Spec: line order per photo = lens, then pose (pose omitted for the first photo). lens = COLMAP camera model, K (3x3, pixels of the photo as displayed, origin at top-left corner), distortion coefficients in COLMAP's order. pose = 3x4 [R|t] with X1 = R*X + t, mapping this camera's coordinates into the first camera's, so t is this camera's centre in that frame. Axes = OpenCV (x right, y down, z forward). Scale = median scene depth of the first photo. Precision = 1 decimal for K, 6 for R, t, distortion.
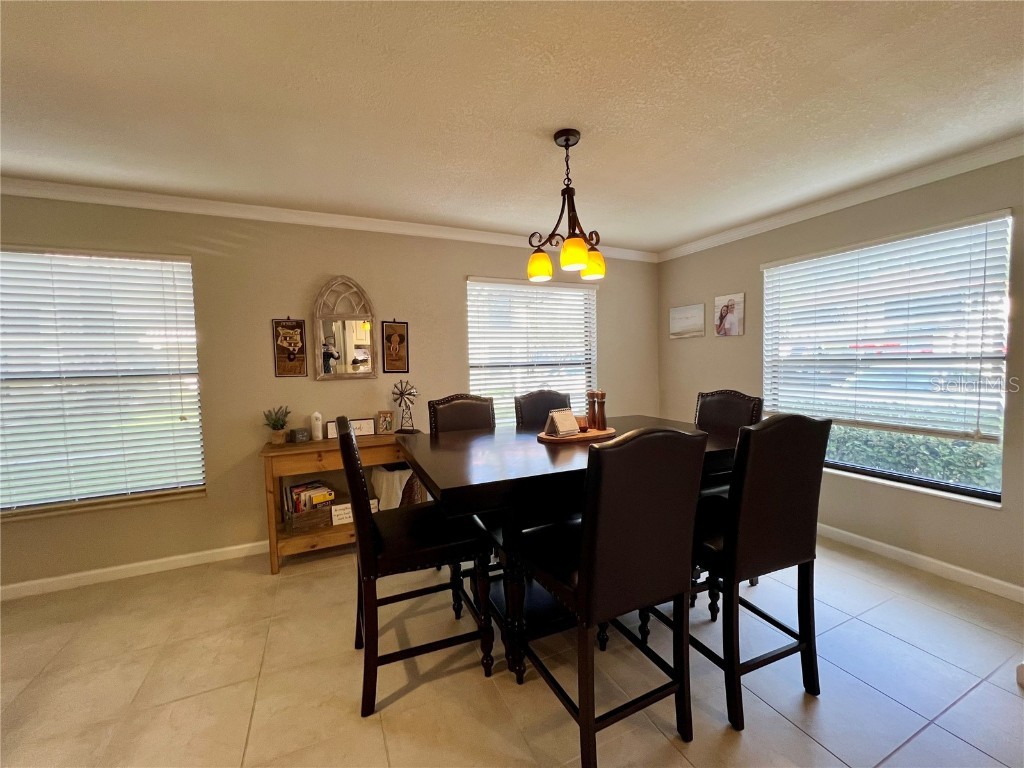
lens RADIAL K [[409.2, 0, 507.8], [0, 409.2, 378.6], [0, 0, 1]] dist [-0.004046, 0.000555]
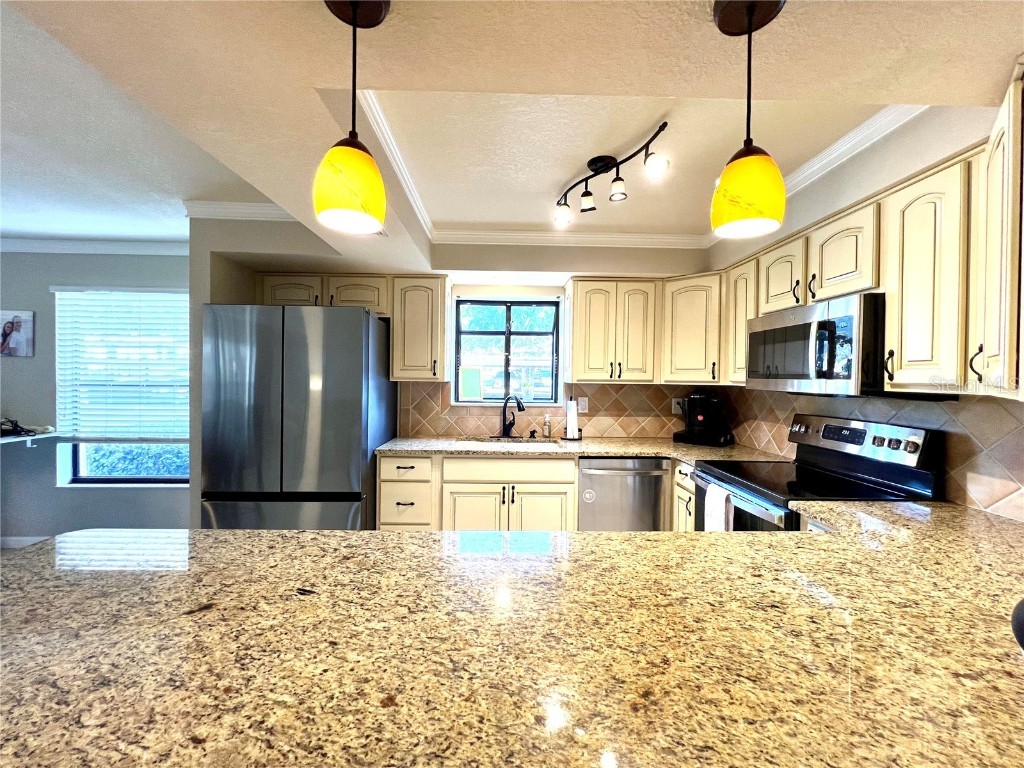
lens RADIAL K [[409.2, 0, 508.8], [0, 409.2, 382.0], [0, 0, 1]] dist [-0.004046, 0.000555]
pose [[0.391723, 0.022063, 0.919819, 0.161608], [0.024148, 0.999122, -0.034249, 0.008381], [-0.919766, 0.035628, 0.390846, -0.365227]]
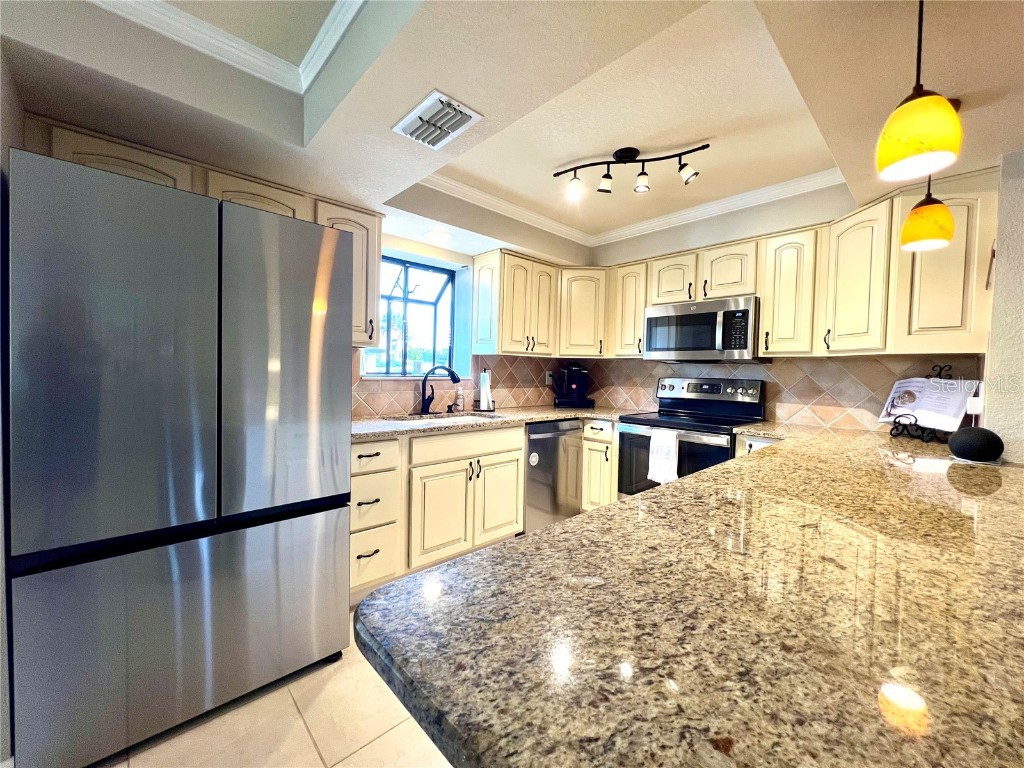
lens RADIAL K [[409.2, 0, 507.8], [0, 409.2, 382.4], [0, 0, 1]] dist [-0.004046, 0.000555]
pose [[-0.313362, -0.005902, 0.949615, 0.171957], [0.037376, 0.999129, 0.018543, 0.030033], [-0.948898, 0.041303, -0.312869, 0.136408]]
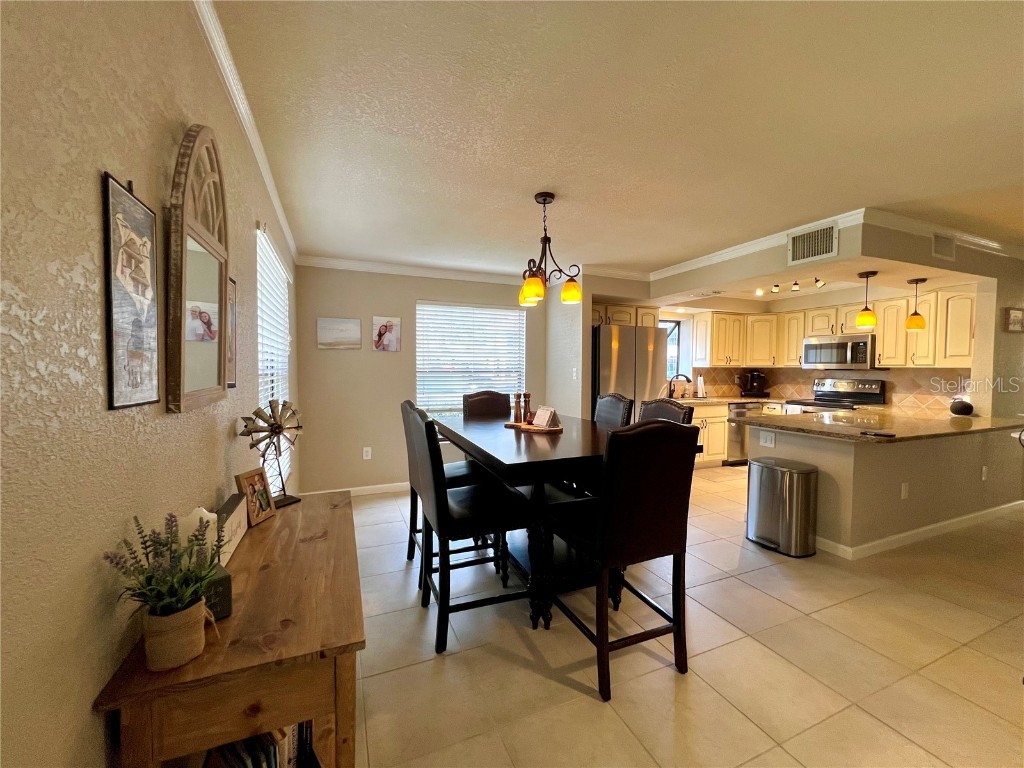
lens RADIAL K [[409.2, 0, 510.0], [0, 409.2, 384.7], [0, 0, 1]] dist [-0.004046, 0.000555]
pose [[0.035871, -0.012384, 0.999280, -0.708633], [0.046913, 0.998842, 0.010695, -0.001696], [-0.998255, 0.046496, 0.036410, 0.654911]]
